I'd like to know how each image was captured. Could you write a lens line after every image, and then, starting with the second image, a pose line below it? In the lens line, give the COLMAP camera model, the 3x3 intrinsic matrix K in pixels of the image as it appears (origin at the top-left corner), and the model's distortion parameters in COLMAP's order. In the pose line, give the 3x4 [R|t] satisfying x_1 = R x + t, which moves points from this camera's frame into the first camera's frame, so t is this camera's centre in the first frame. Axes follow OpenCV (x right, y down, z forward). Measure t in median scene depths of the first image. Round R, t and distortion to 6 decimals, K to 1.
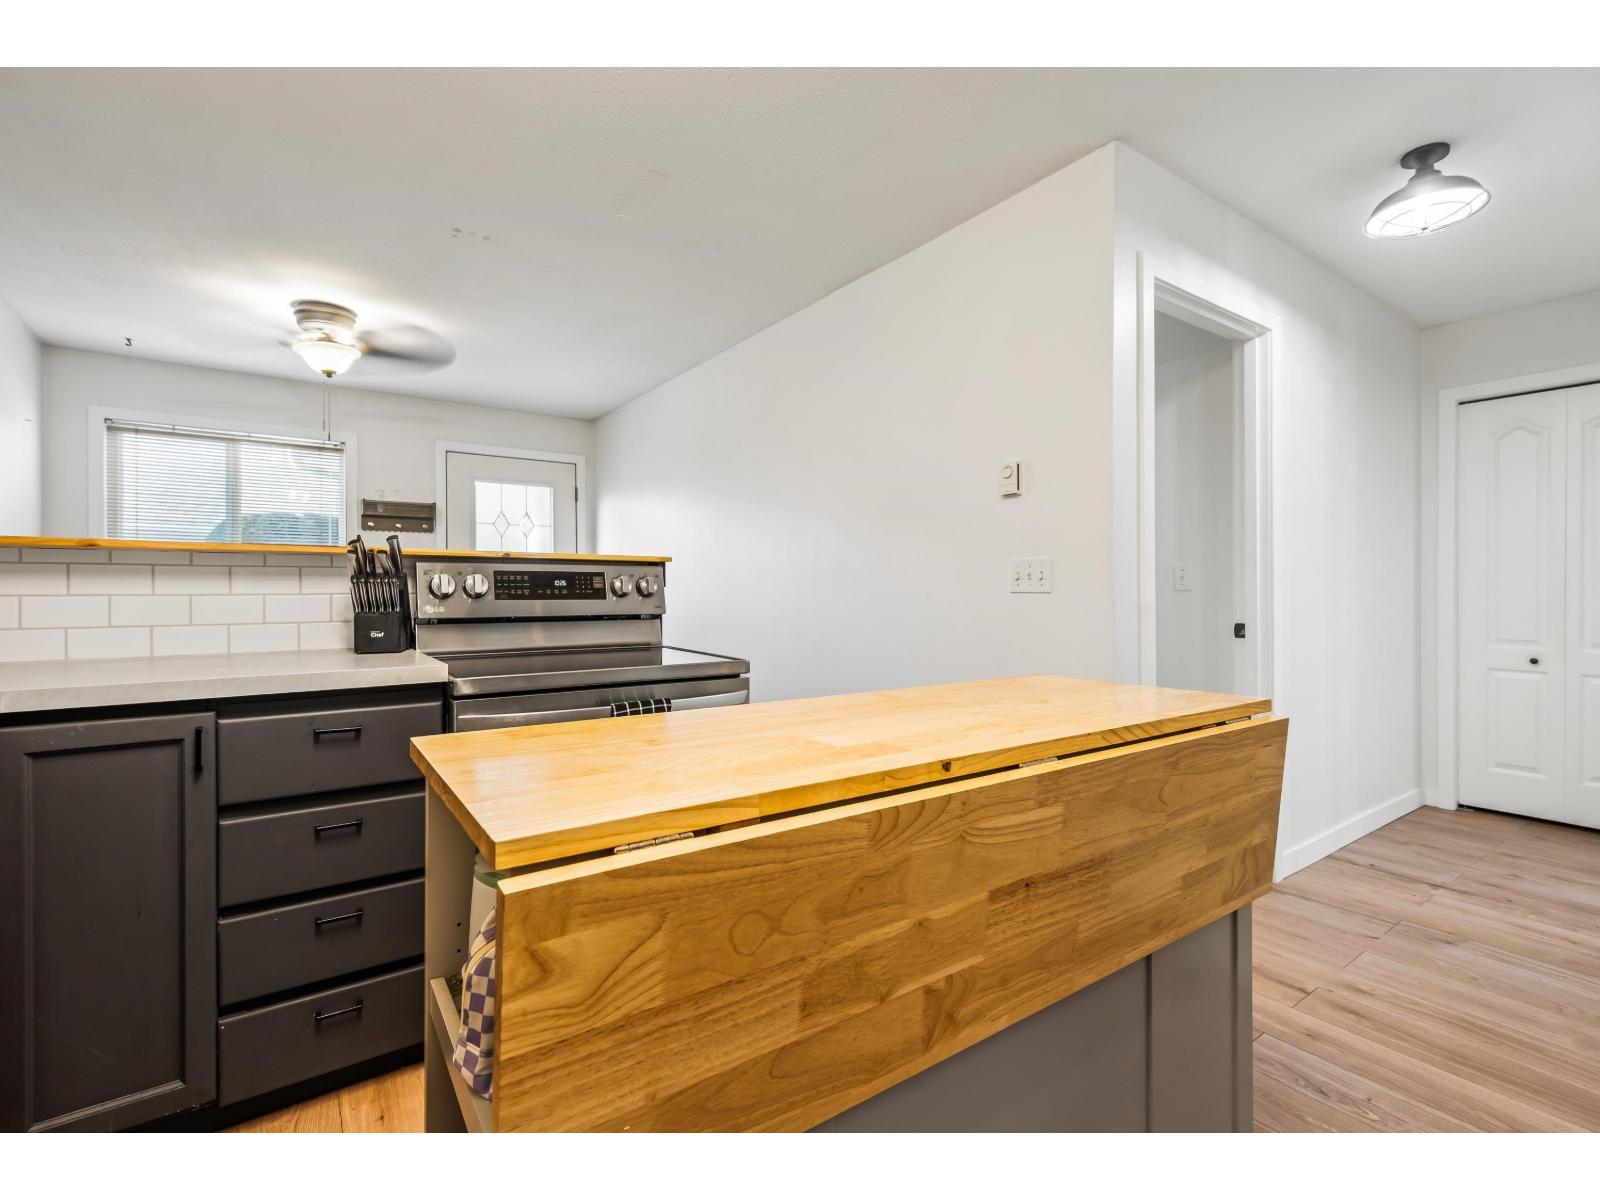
lens RADIAL K [[724.7, 0, 803.4], [0, 724.7, 589.0], [0, 0, 1]] dist [0.000208, 0.000362]
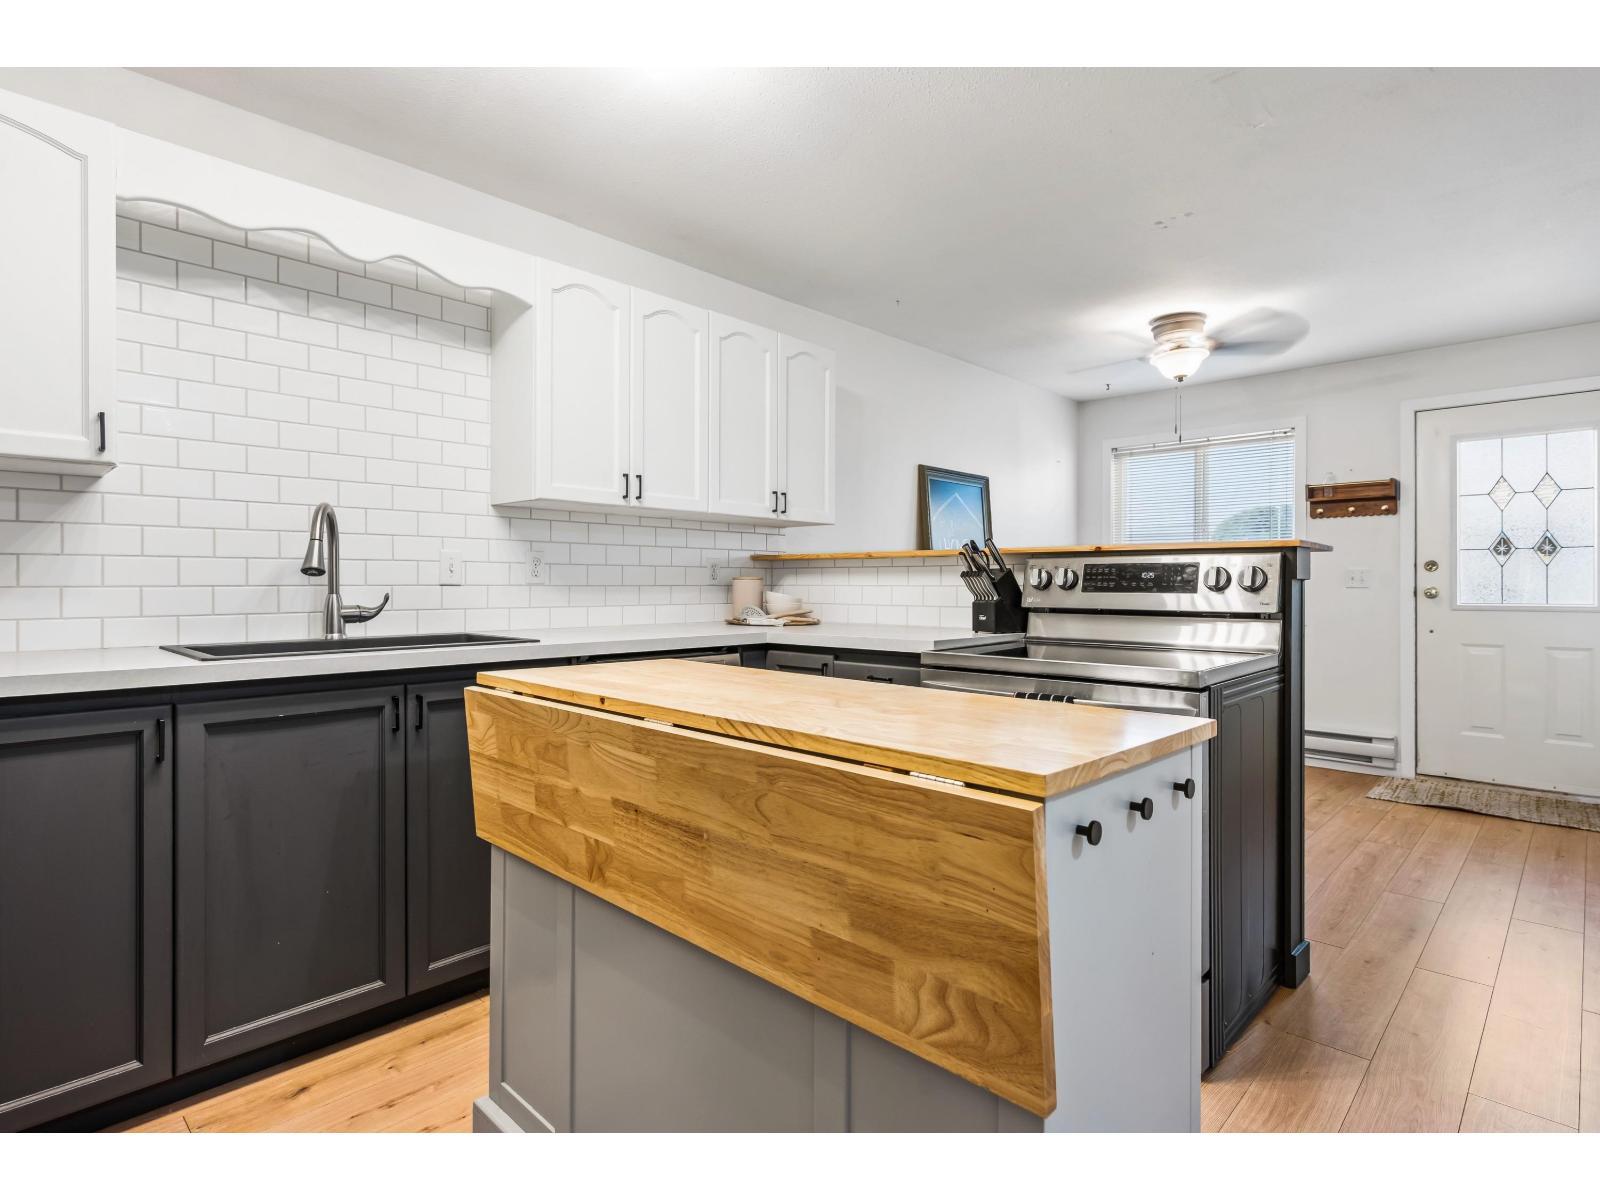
lens RADIAL K [[818.4, 0, 804.2], [0, 818.4, 589.6], [0, 0, 1]] dist [0.001109, 0.000594]
pose [[0.190694, 0.007526, -0.981621, 0.653606], [0.000302, 0.999970, 0.007726, 0.002326], [0.981650, -0.001770, 0.190686, 0.372437]]
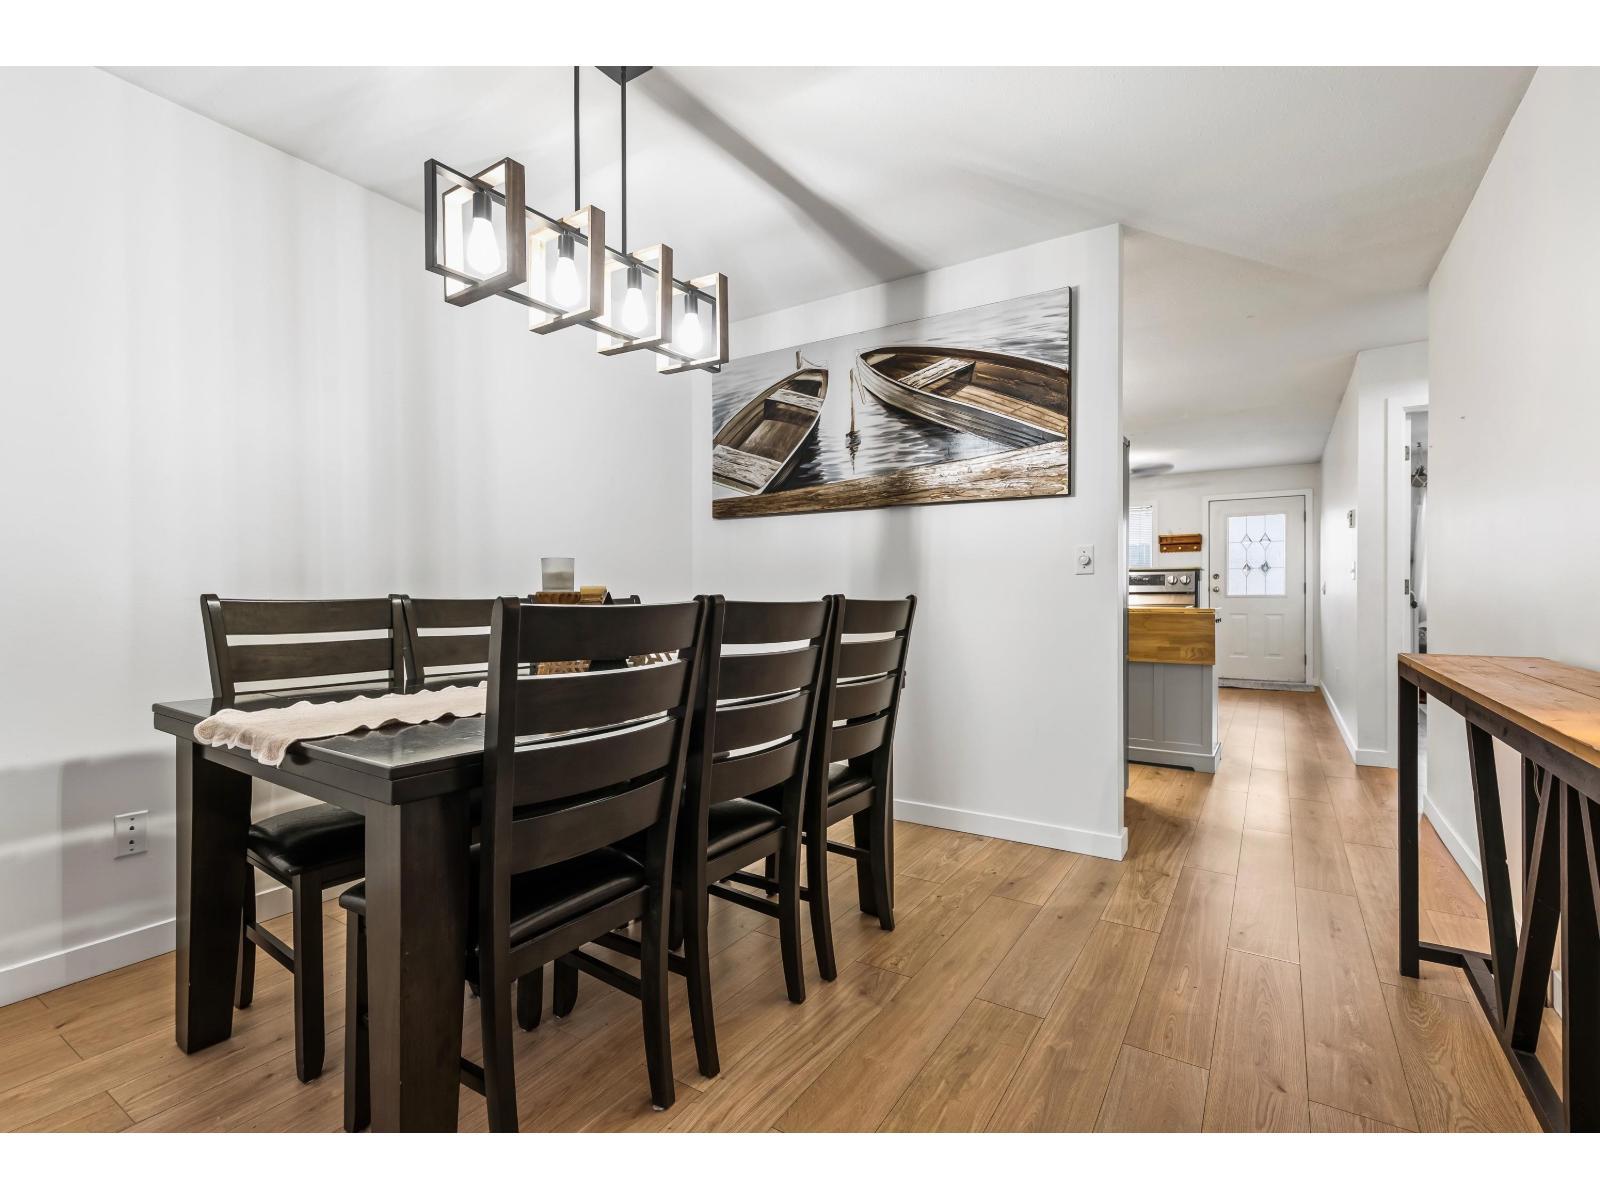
lens RADIAL K [[724.7, 0, 800.4], [0, 724.7, 599.2], [0, 0, 1]] dist [0.000208, 0.000362]
pose [[0.368172, 0.009599, -0.929708, 1.674407], [0.000599, 0.999944, 0.010562, 0.036866], [0.929757, -0.004445, 0.368146, -1.135495]]
